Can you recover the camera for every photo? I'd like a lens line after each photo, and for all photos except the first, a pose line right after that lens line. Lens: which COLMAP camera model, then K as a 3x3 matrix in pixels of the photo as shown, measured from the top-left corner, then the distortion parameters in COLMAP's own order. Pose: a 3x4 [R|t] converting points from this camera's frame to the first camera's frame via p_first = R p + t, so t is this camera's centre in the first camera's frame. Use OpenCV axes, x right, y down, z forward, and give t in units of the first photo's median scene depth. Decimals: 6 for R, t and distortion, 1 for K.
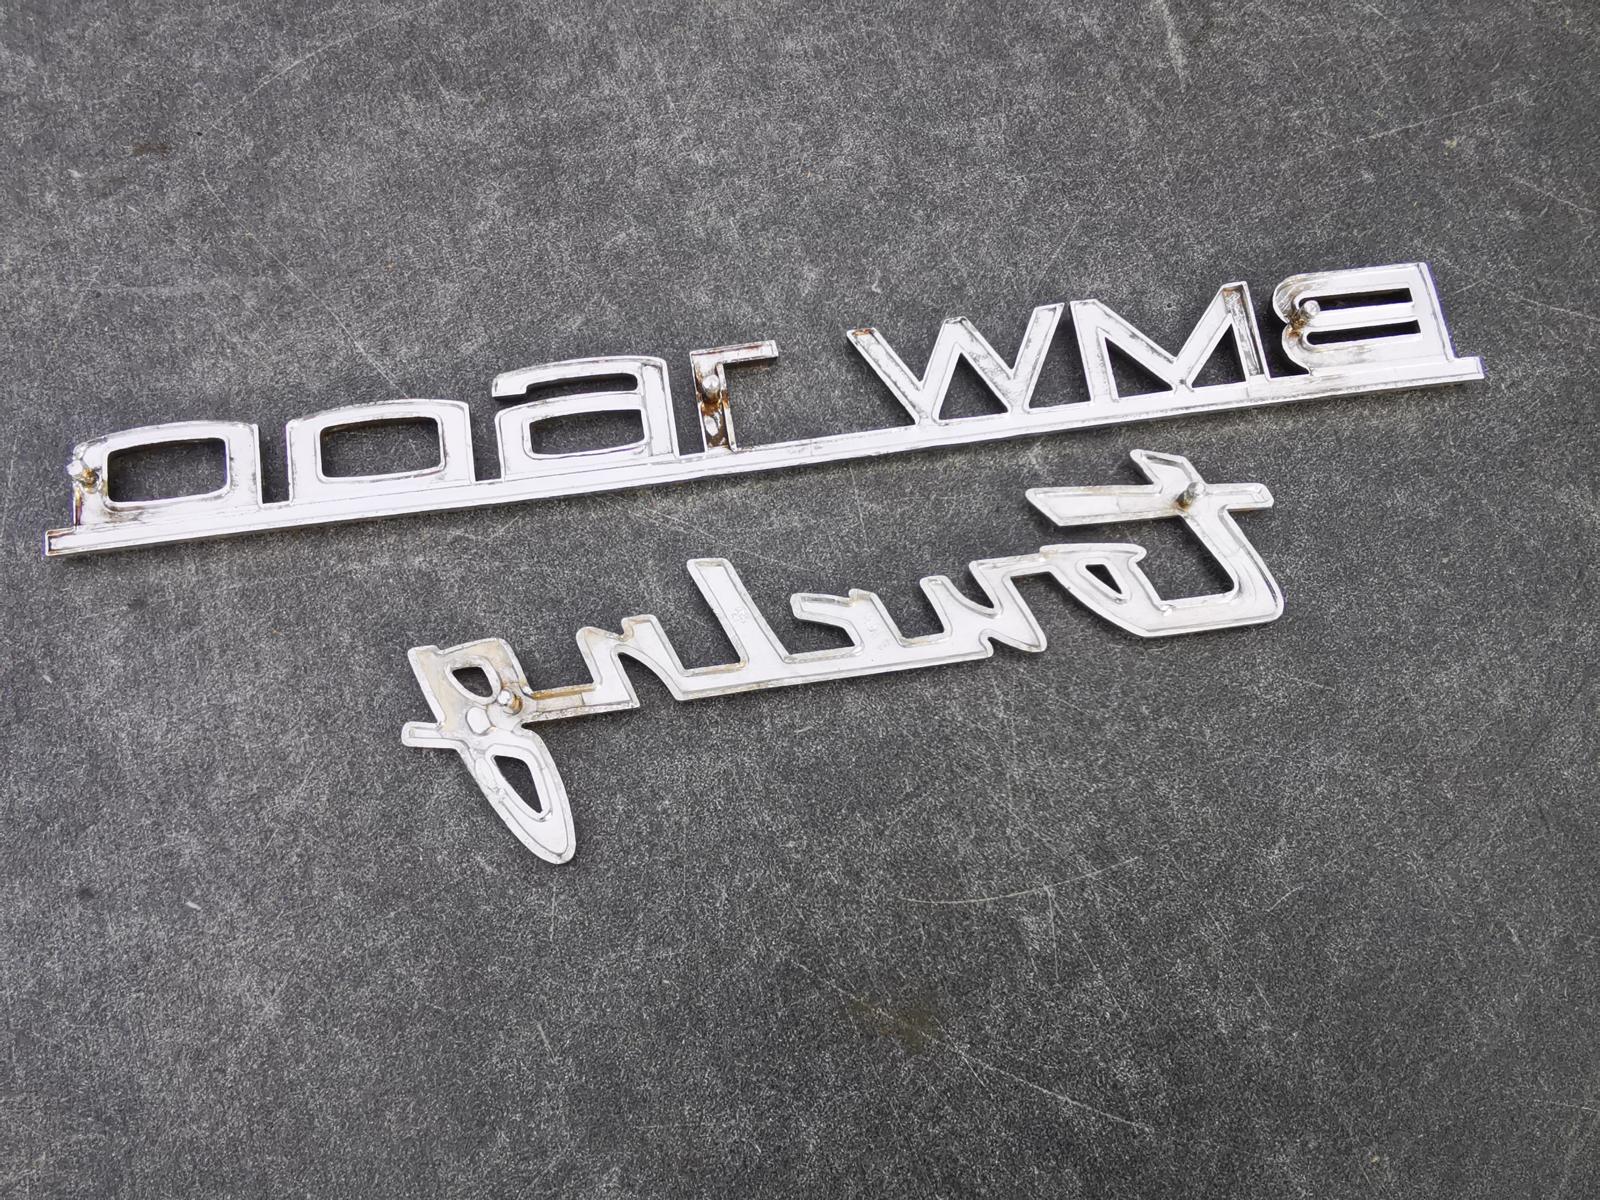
lens RADIAL K [[1347.9, 0, 788.3], [0, 1347.9, 615.6], [0, 0, 1]] dist [0.113204, -0.251837]
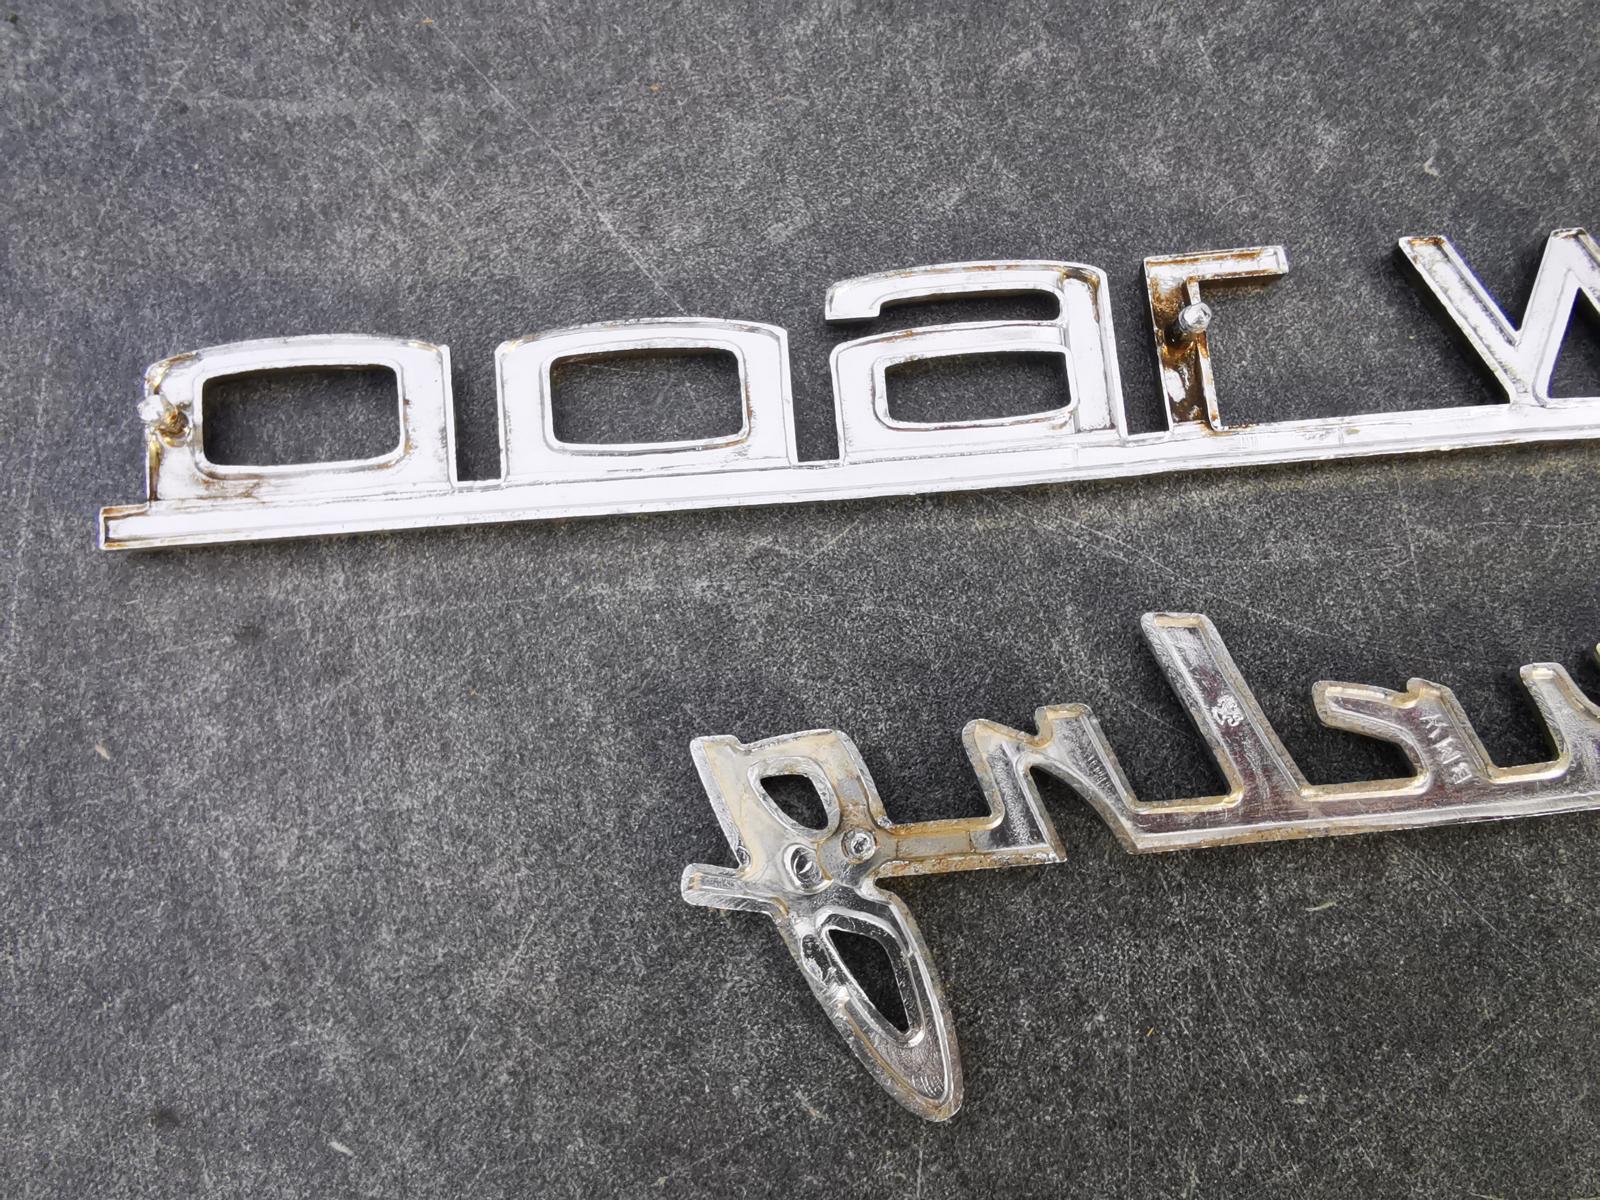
lens RADIAL K [[1347.9, 0, 790.8], [0, 1347.9, 611.6], [0, 0, 1]] dist [0.113204, -0.251837]
pose [[0.998118, 0.061114, -0.005085, -0.220715], [-0.060202, 0.992266, 0.108556, -0.095220], [0.011680, -0.108046, 0.994077, 0.375970]]
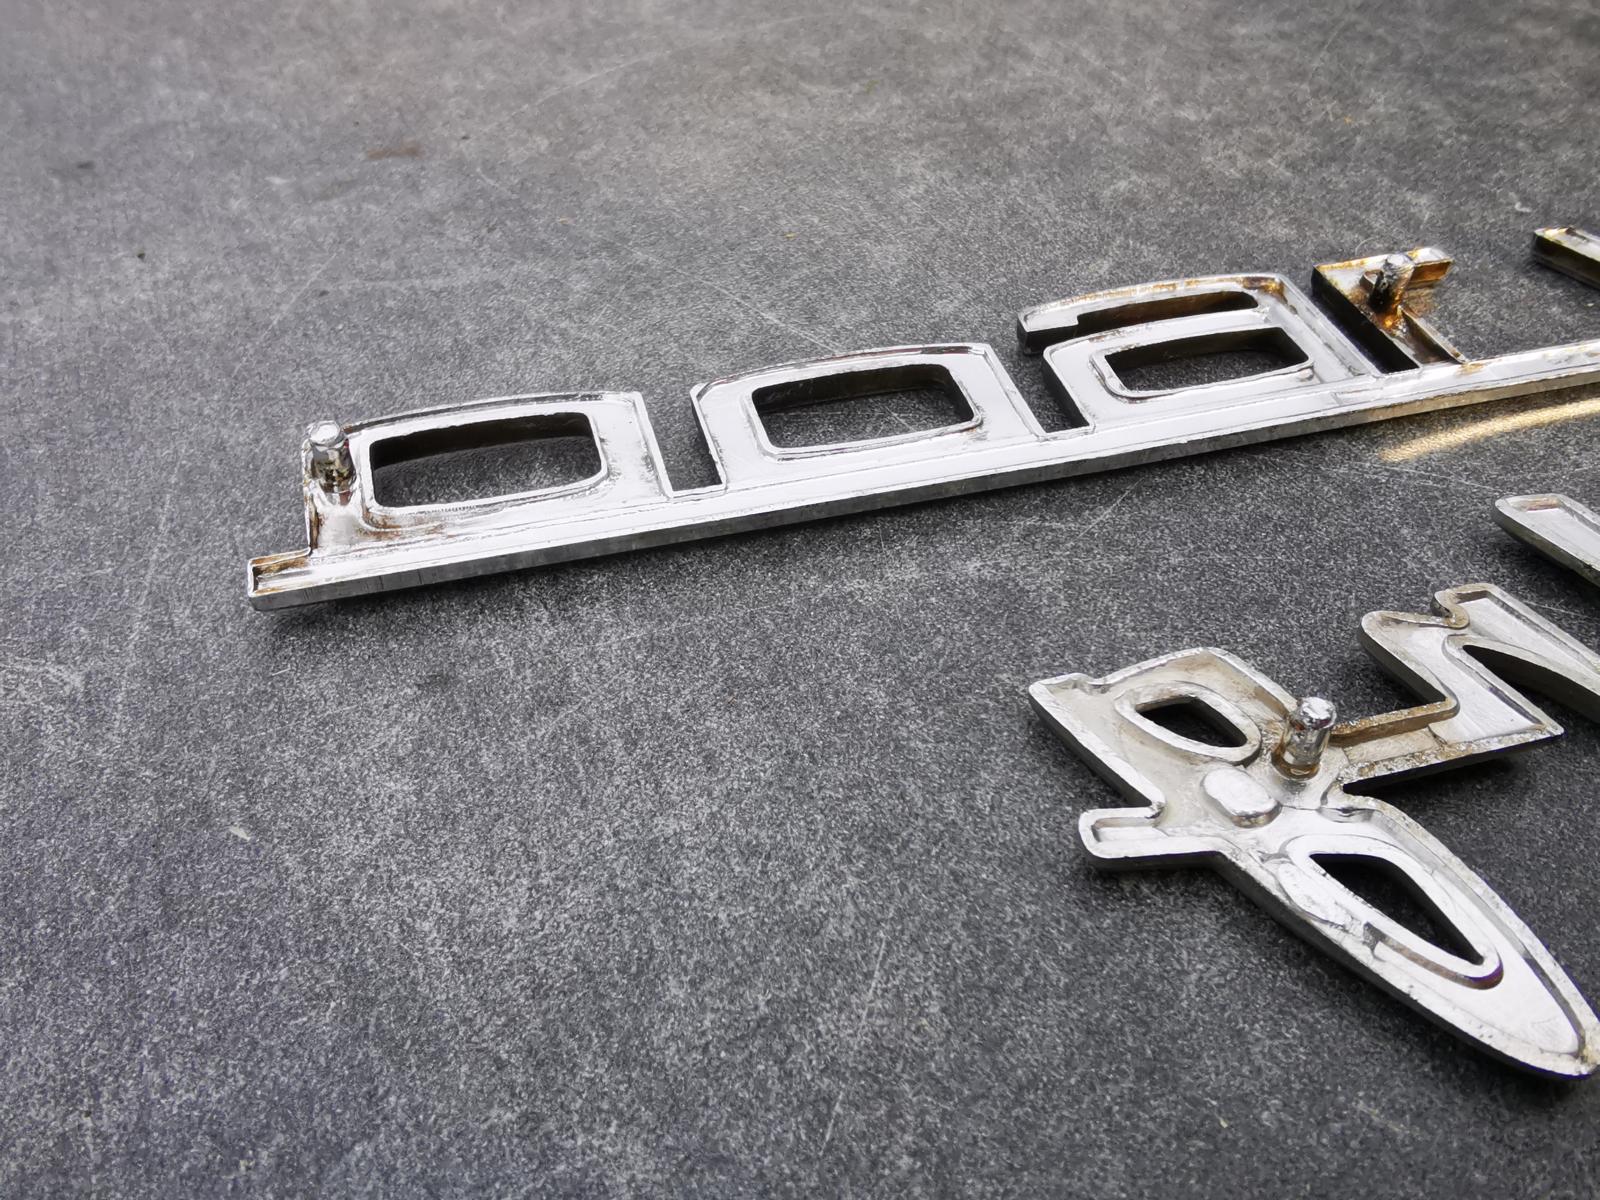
lens RADIAL K [[1347.9, 0, 790.5], [0, 1347.9, 616.5], [0, 0, 1]] dist [0.113204, -0.251837]
pose [[0.992040, -0.104142, 0.070794, -0.367715], [0.125028, 0.881589, -0.455158, 0.193446], [-0.015010, 0.460387, 0.887592, 0.540939]]
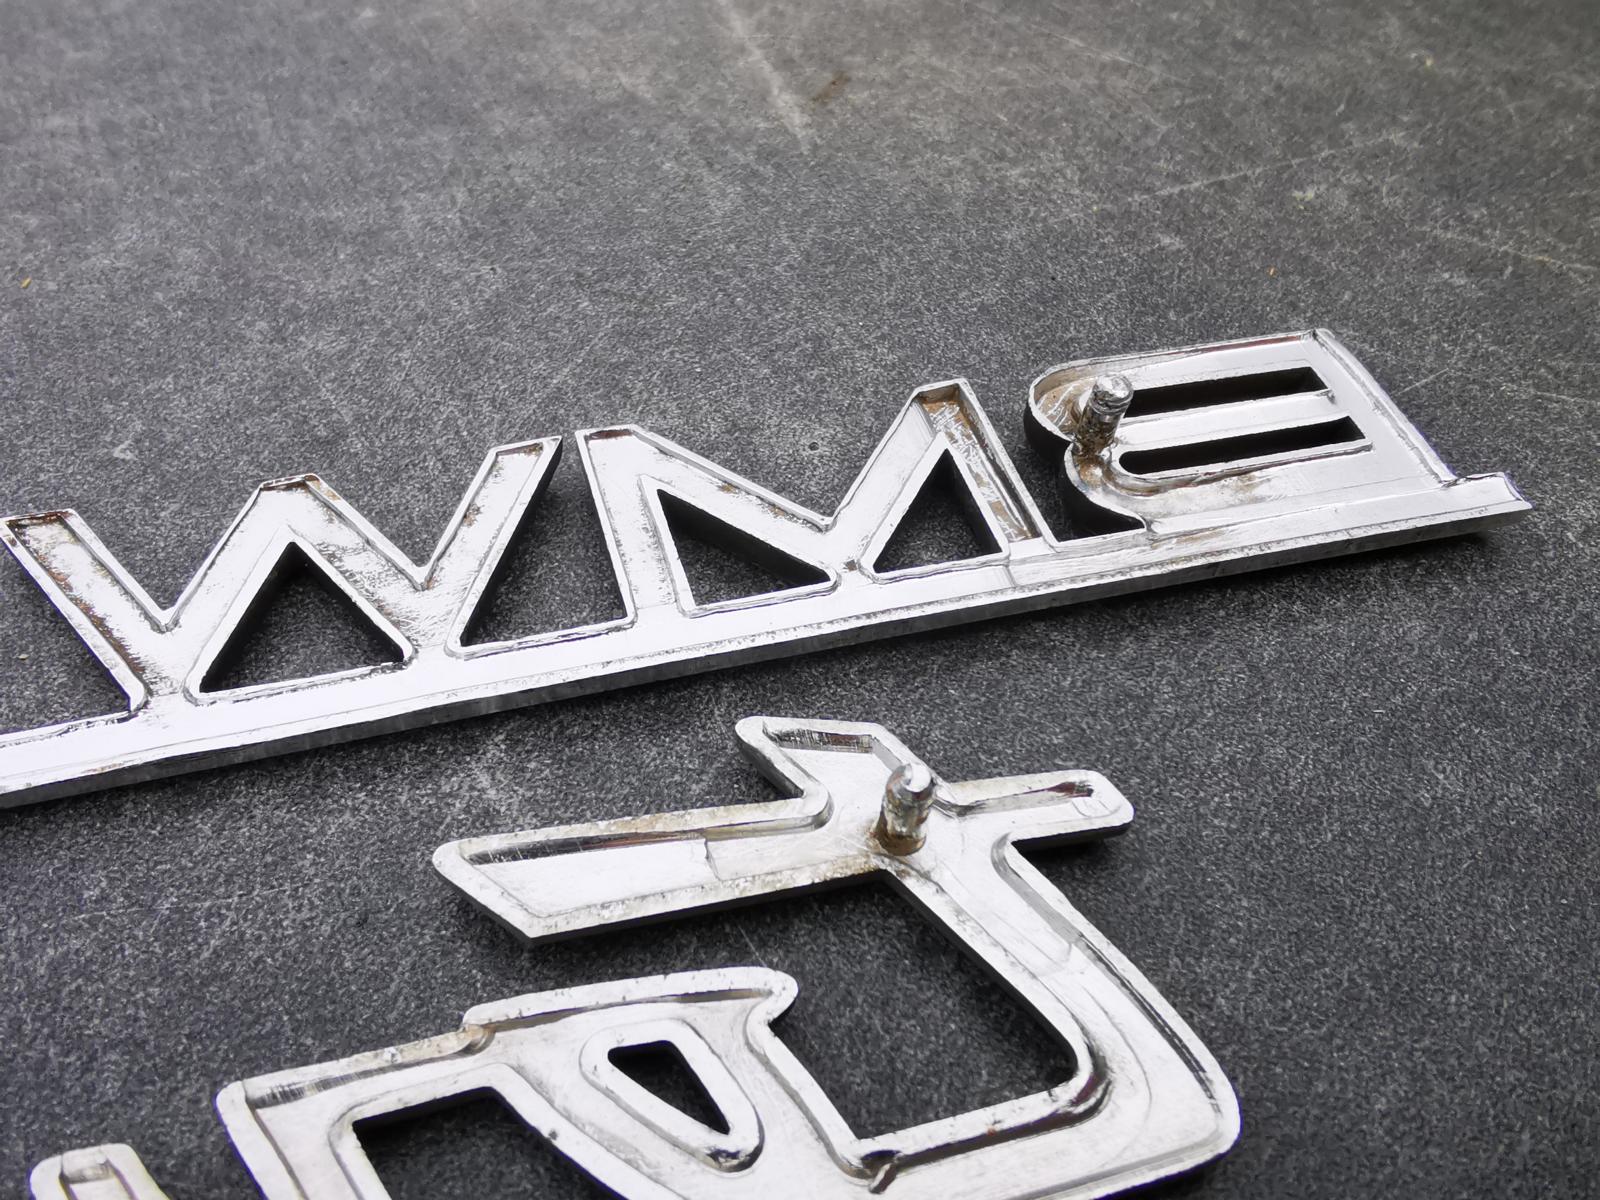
lens RADIAL K [[1347.9, 0, 793.9], [0, 1347.9, 612.4], [0, 0, 1]] dist [0.113204, -0.251837]
pose [[0.989505, -0.089352, 0.113561, 0.229282], [0.129086, 0.899778, -0.416817, 0.007987], [-0.064937, 0.427102, 0.901869, 0.654165]]
